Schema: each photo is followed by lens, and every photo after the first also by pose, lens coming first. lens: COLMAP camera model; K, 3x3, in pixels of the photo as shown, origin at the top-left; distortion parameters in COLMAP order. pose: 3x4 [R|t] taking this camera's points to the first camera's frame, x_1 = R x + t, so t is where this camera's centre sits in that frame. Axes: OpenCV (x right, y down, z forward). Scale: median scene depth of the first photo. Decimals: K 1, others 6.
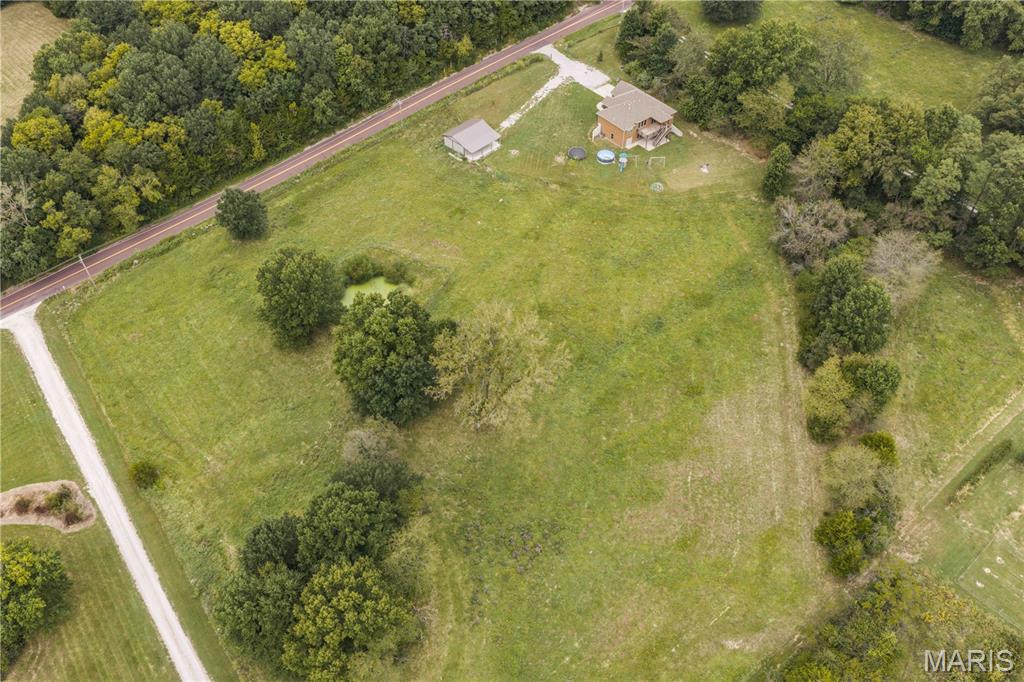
lens RADIAL K [[845.5, 0, 514.2], [0, 845.5, 340.2], [0, 0, 1]] dist [0.019182, -0.023276]
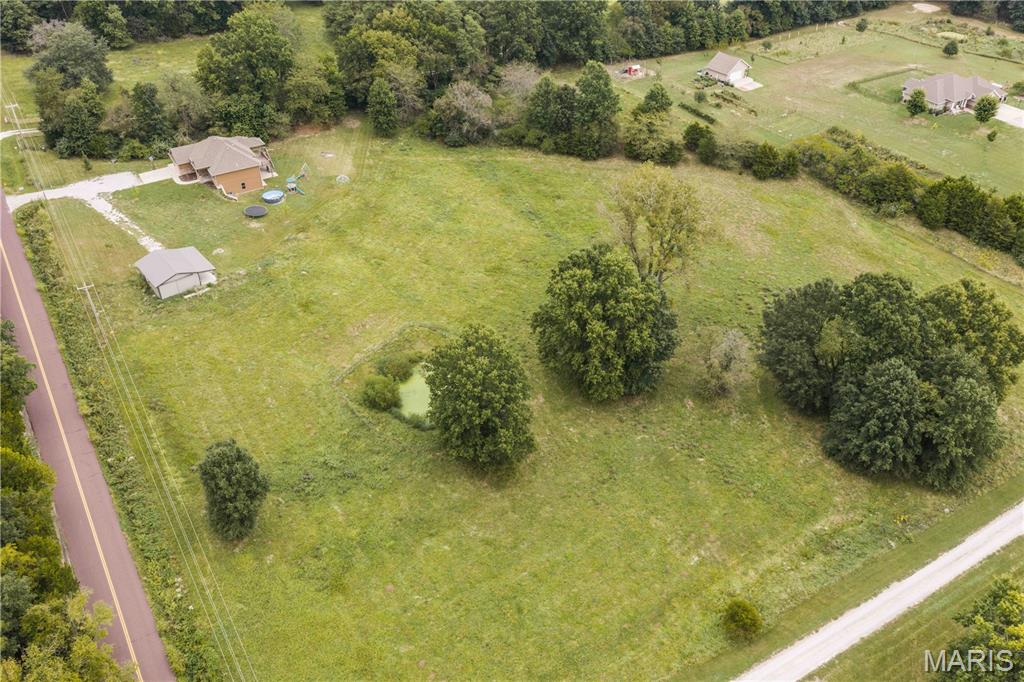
lens RADIAL K [[845.5, 0, 514.2], [0, 845.5, 340.2], [0, 0, 1]] dist [0.019182, -0.023276]
pose [[0.117503, -0.578834, 0.806935, -0.652452], [0.723495, 0.606505, 0.329707, -0.242164], [-0.680256, 0.545072, 0.490050, 0.509792]]
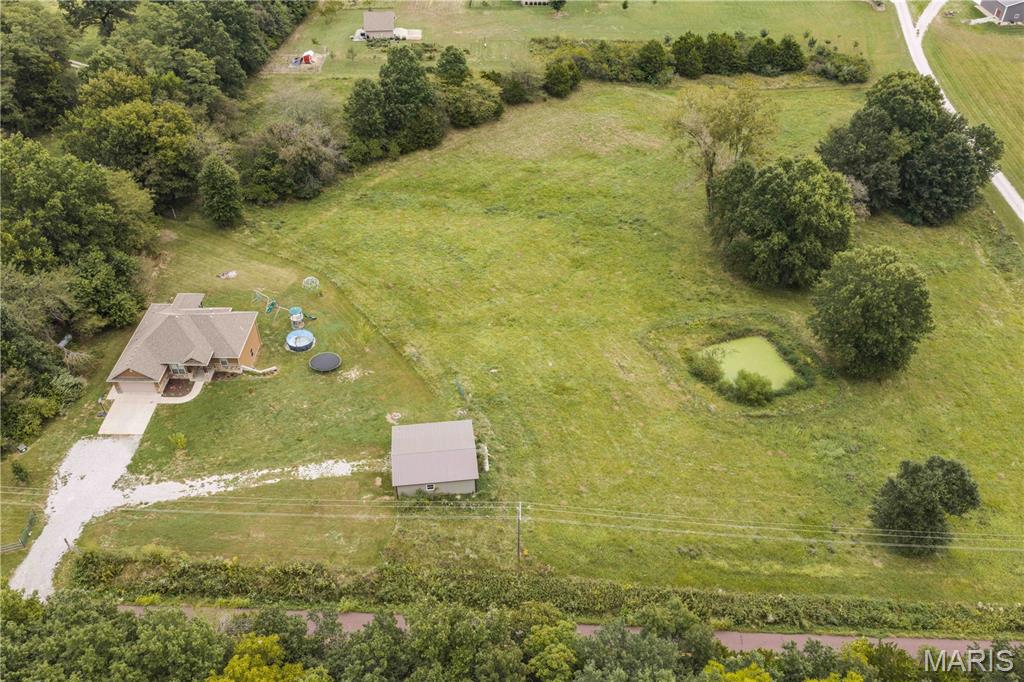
lens RADIAL K [[845.5, 0, 514.2], [0, 845.5, 340.2], [0, 0, 1]] dist [0.019182, -0.023276]
pose [[-0.775969, -0.390981, 0.494981, -0.323289], [0.463096, 0.179672, 0.867905, -0.695457], [-0.428269, 0.902691, 0.041642, 0.933488]]
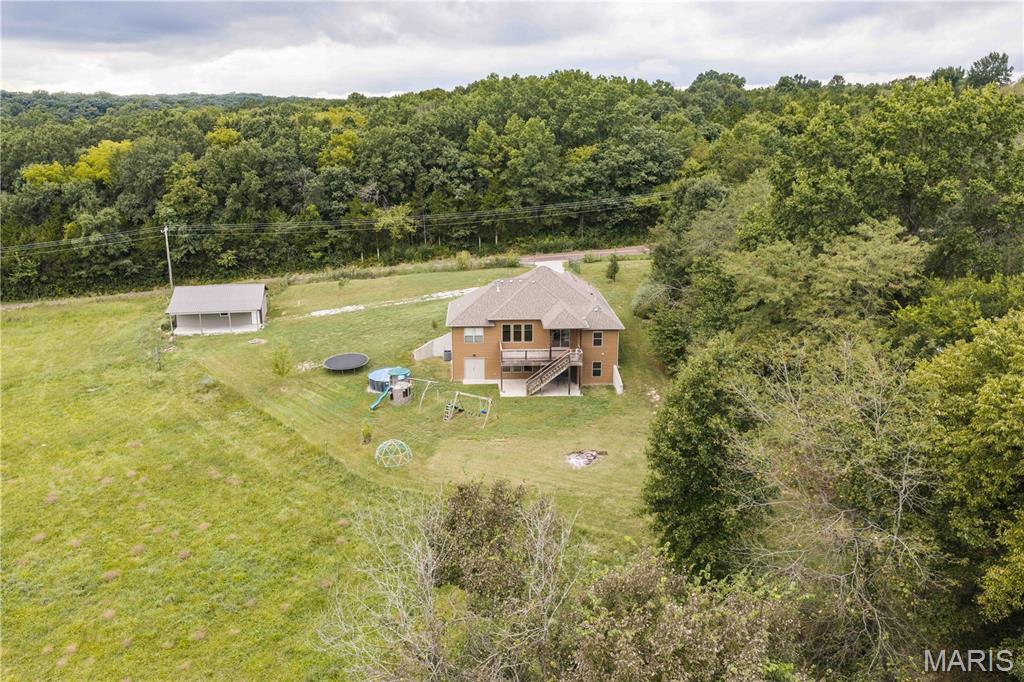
lens RADIAL K [[845.5, 0, 514.2], [0, 845.5, 340.2], [0, 0, 1]] dist [0.019182, -0.023276]
pose [[0.812653, 0.152296, -0.562496, 0.375549], [-0.424410, 0.816127, -0.392190, -0.109133], [0.399339, 0.557443, 0.727864, 0.756334]]
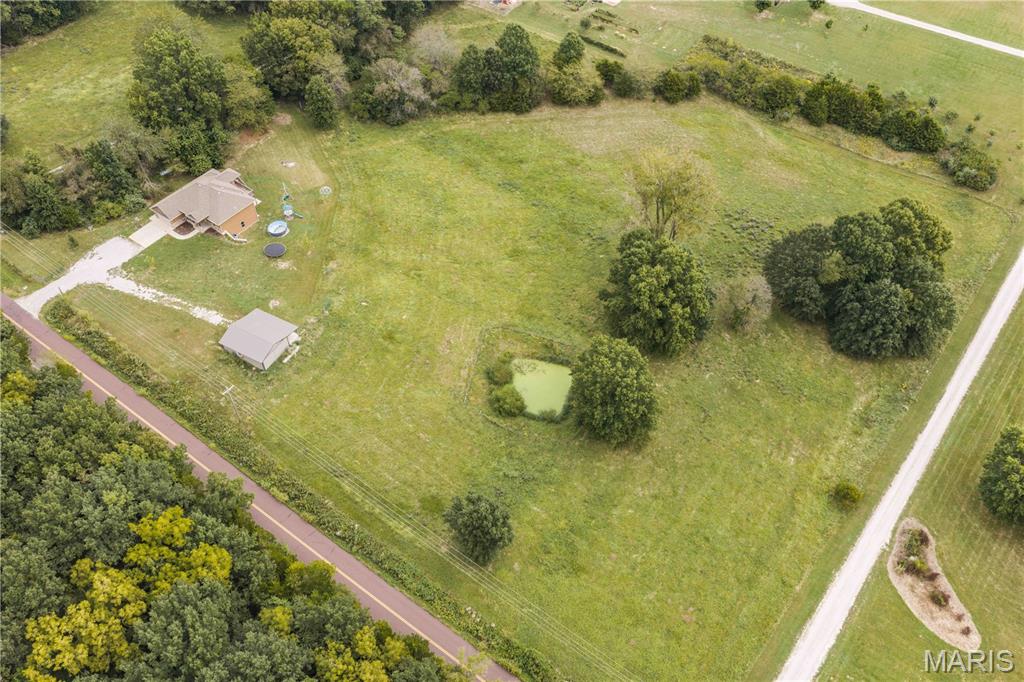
lens RADIAL K [[845.5, 0, 514.2], [0, 845.5, 340.2], [0, 0, 1]] dist [0.019182, -0.023276]
pose [[-0.261724, -0.714105, 0.649272, -0.630703], [0.704989, 0.317995, 0.633932, -0.582575], [-0.659159, 0.623645, 0.420209, 0.553393]]
